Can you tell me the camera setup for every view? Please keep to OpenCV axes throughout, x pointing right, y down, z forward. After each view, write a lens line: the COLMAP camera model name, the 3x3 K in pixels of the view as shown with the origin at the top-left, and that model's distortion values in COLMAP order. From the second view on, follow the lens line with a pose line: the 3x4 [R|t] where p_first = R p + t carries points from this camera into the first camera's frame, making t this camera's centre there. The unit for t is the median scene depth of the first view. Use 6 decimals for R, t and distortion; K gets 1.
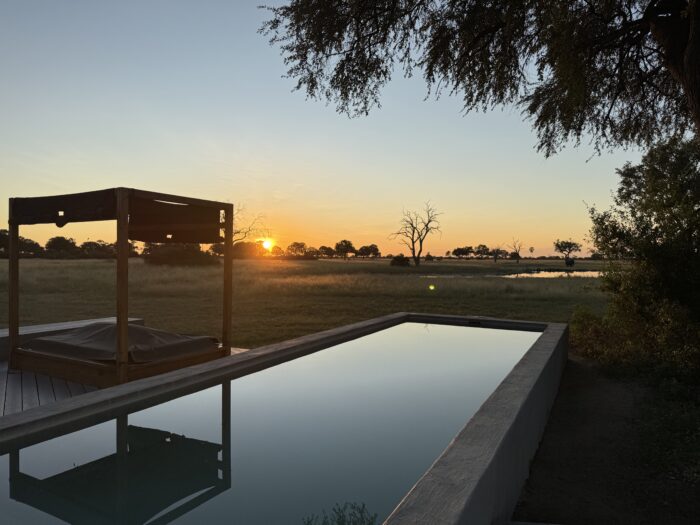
lens RADIAL K [[508.4, 0, 350.0], [0, 508.4, 262.5], [0, 0, 1]] dist [-0.003590, -0.028608]
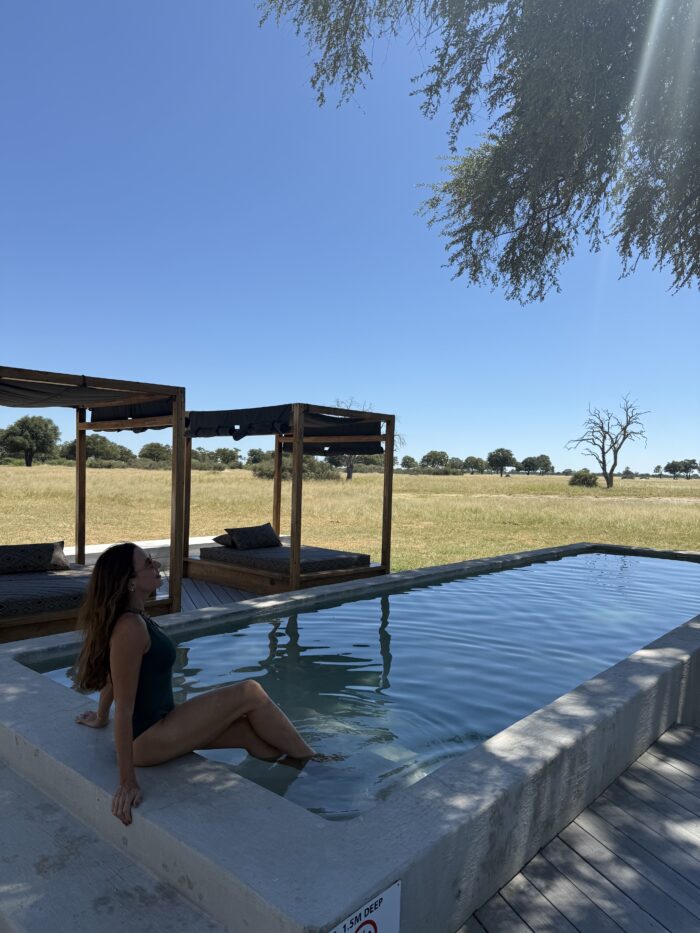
lens RADIAL K [[677.6, 0, 330.8], [0, 677.6, 482.2], [0, 0, 1]] dist [-0.003590, -0.028608]
pose [[0.966609, 0.018408, -0.255592, -0.013125], [-0.016977, 0.999825, 0.007802, 0.001006], [0.255691, -0.003202, 0.966753, -0.151934]]
